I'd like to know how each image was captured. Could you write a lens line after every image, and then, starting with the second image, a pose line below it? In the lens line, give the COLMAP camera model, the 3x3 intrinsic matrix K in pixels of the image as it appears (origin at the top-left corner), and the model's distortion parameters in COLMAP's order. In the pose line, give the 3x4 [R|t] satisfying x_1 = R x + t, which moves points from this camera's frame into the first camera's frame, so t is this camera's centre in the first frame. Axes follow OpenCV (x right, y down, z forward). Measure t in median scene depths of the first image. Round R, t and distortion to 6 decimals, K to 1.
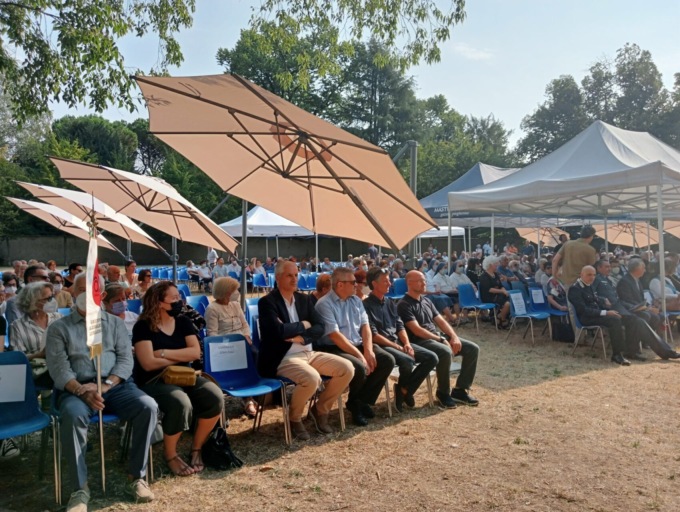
lens RADIAL K [[501.4, 0, 337.0], [0, 501.4, 269.2], [0, 0, 1]] dist [0.004651, -0.066703]
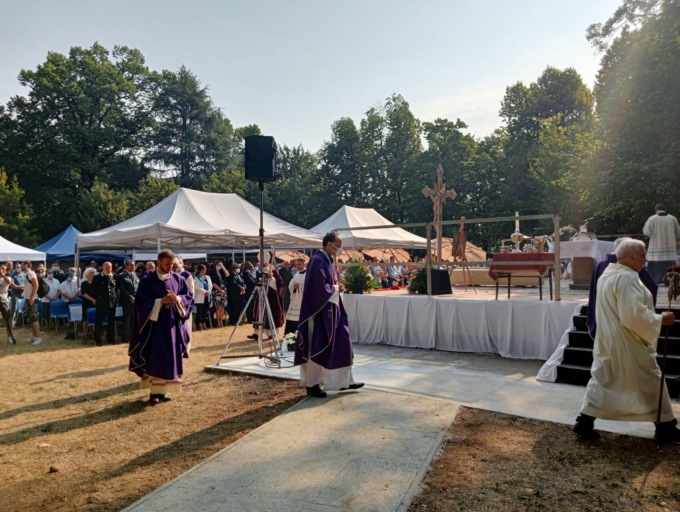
lens RADIAL K [[501.4, 0, 337.0], [0, 501.4, 269.2], [0, 0, 1]] dist [0.004651, -0.066703]
pose [[0.965860, -0.011513, 0.258807, 0.125938], [0.019259, 0.999439, -0.027415, -0.001682], [-0.258346, 0.031464, 0.965540, -0.115670]]
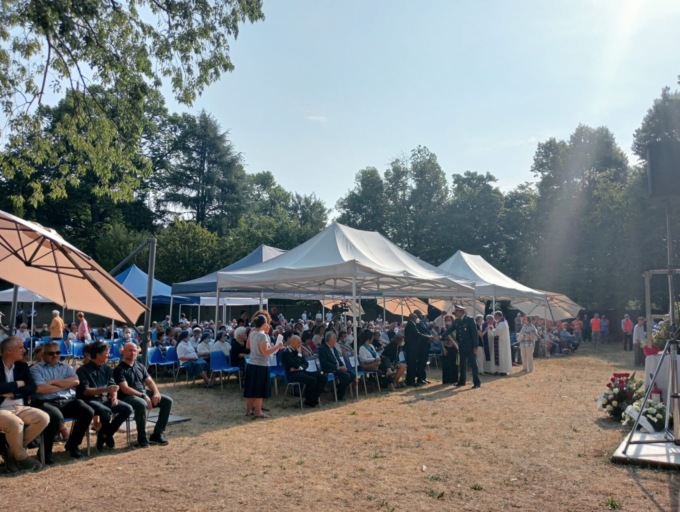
lens RADIAL K [[501.4, 0, 337.0], [0, 501.4, 269.2], [0, 0, 1]] dist [0.004651, -0.066703]
pose [[0.949489, 0.042909, 0.310854, 0.028946], [-0.002710, 0.991691, -0.128613, -0.002218], [-0.313790, 0.121274, 0.941716, -0.047237]]
